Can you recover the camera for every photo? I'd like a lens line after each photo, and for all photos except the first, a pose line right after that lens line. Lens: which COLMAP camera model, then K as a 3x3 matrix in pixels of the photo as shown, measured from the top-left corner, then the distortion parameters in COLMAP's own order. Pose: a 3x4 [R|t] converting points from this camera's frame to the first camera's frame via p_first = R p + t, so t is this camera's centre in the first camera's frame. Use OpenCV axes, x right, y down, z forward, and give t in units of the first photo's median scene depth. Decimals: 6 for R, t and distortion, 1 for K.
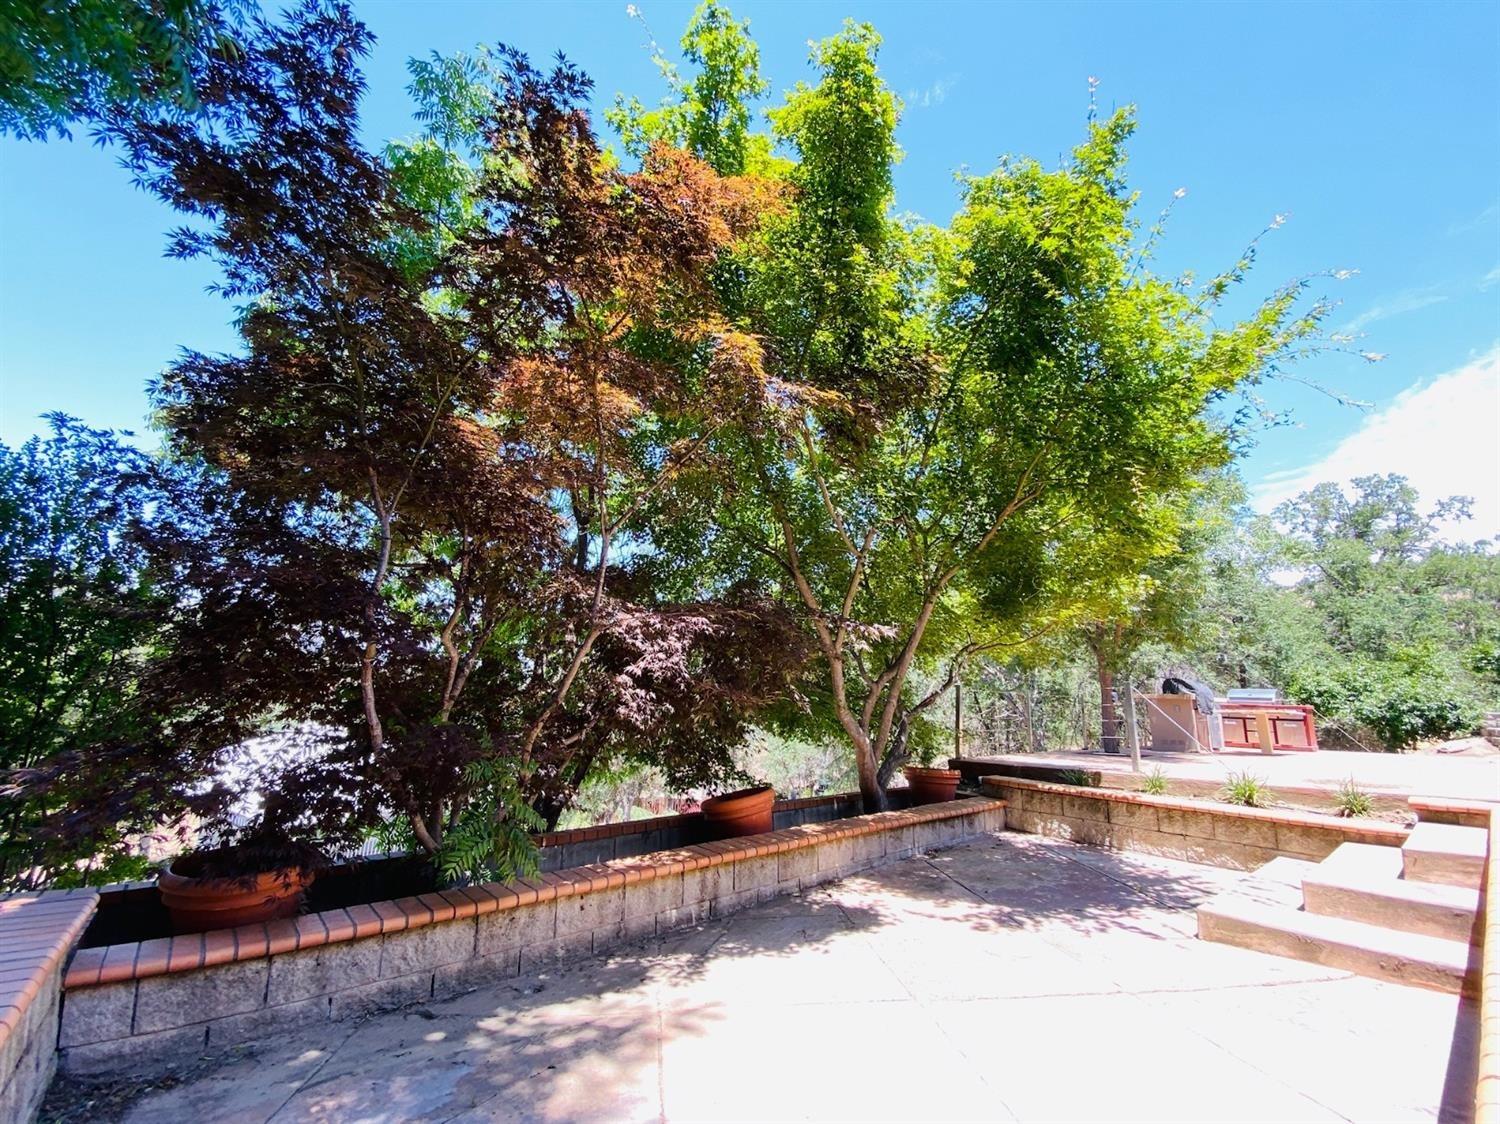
lens RADIAL K [[645.9, 0, 750.0], [0, 645.9, 562.0], [0, 0, 1]] dist [0.000056, -0.000723]
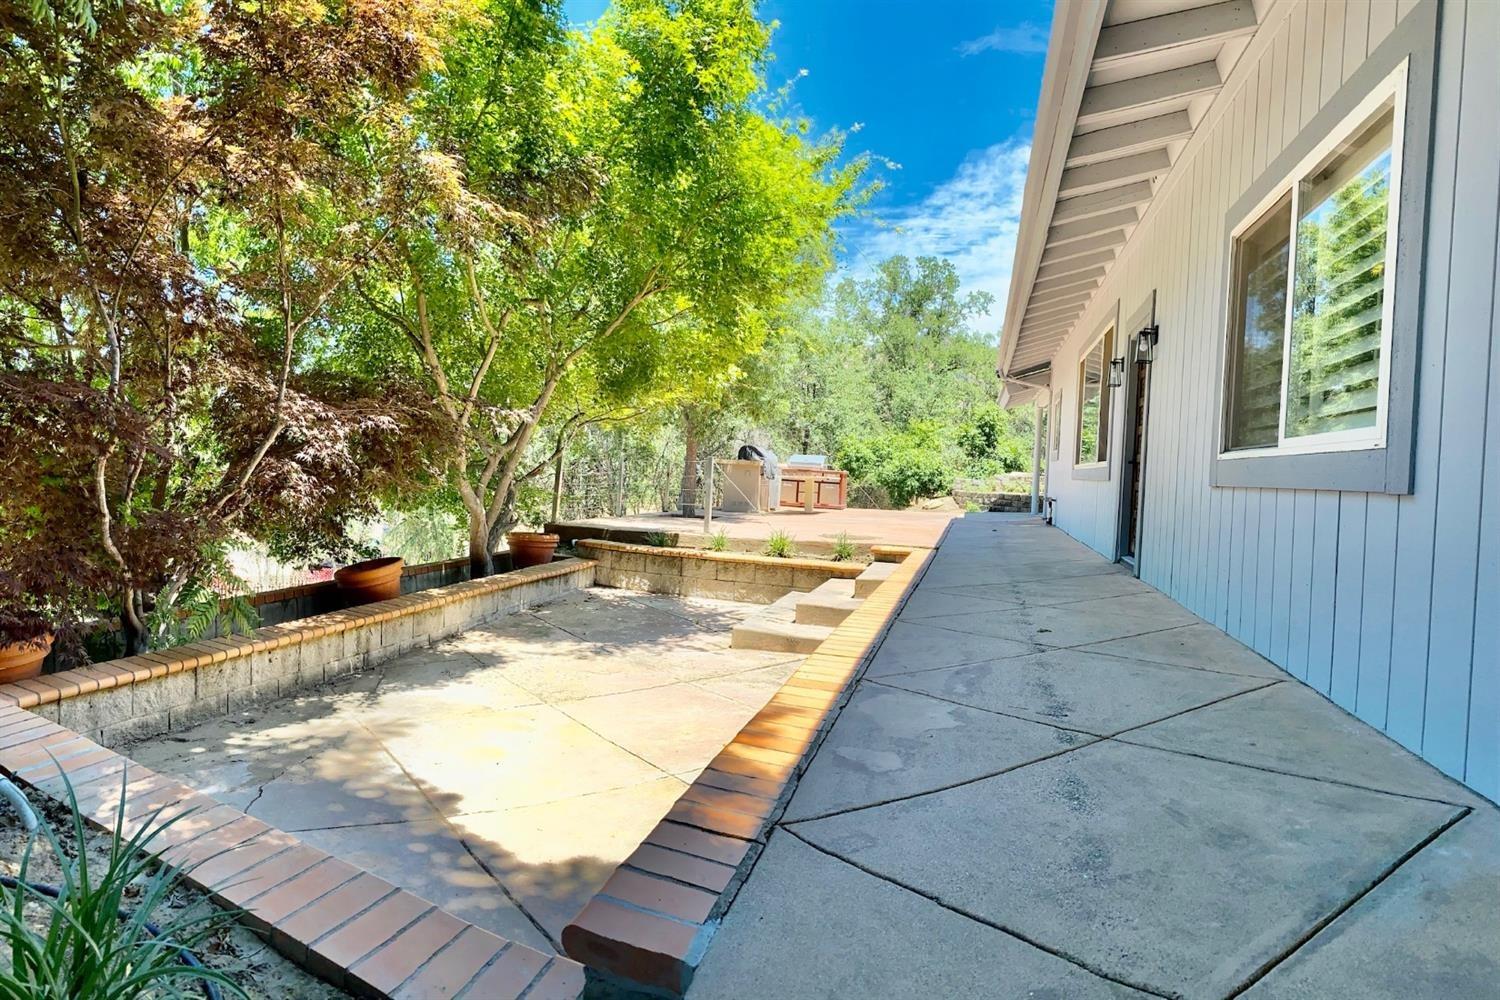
lens RADIAL K [[1122.4, 0, 750.0], [0, 1122.4, 500.0], [0, 0, 1]] dist [-0.309293, 0.000424]
pose [[0.846158, -0.013383, 0.532764, -0.409464], [-0.140191, 0.958887, 0.246744, -0.239888], [-0.514163, -0.283473, 0.809493, -0.655630]]
